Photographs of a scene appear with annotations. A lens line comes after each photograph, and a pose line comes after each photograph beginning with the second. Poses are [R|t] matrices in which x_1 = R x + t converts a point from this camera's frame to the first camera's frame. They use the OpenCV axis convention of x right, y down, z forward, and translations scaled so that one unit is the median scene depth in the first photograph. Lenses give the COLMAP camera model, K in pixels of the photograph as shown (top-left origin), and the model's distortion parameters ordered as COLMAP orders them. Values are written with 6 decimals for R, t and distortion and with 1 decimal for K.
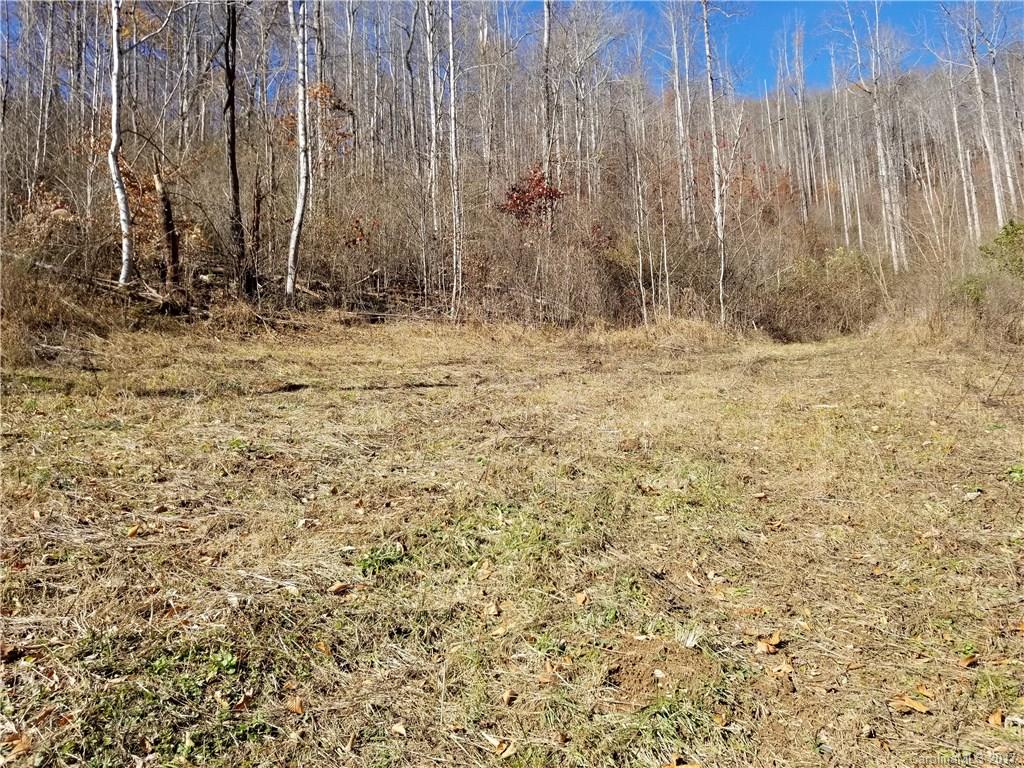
lens RADIAL K [[820.6, 0, 534.5], [0, 820.6, 369.5], [0, 0, 1]] dist [0.074841, -0.137227]
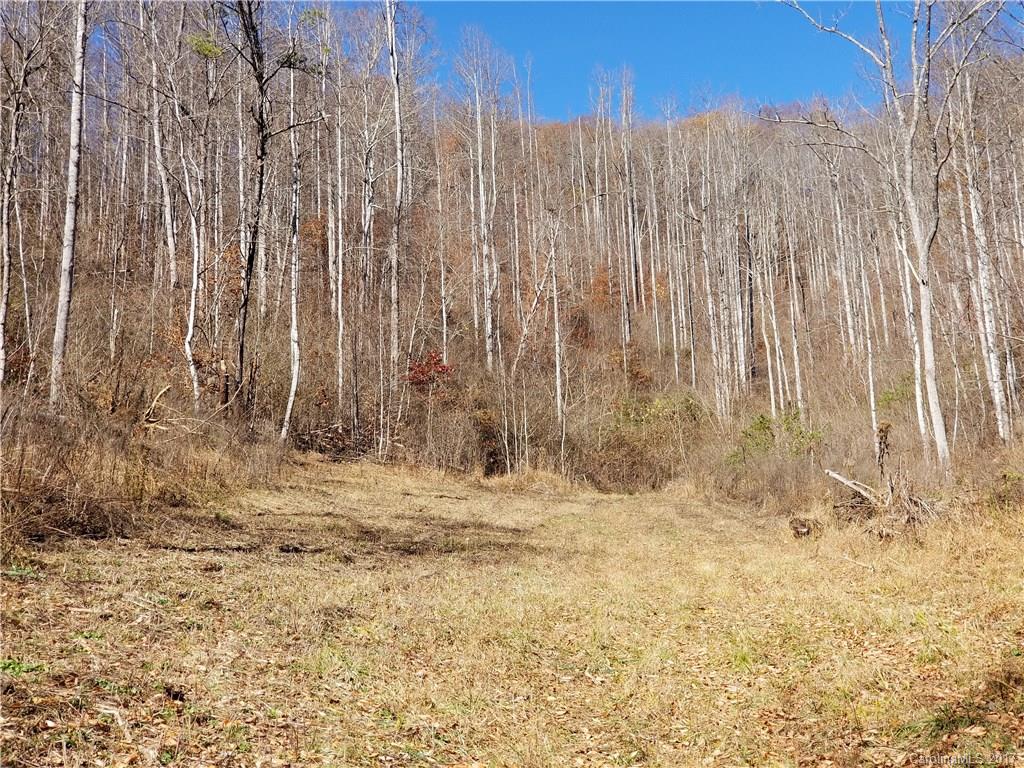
lens RADIAL K [[1546.0, 0, 512.0], [0, 1546.0, 384.0], [0, 0, 1]] dist [-0.008216, -0.008245]
pose [[0.968265, 0.070638, 0.239735, -0.462377], [-0.046432, 0.993371, -0.105162, 0.064300], [-0.245574, 0.090693, 0.965126, -1.404769]]
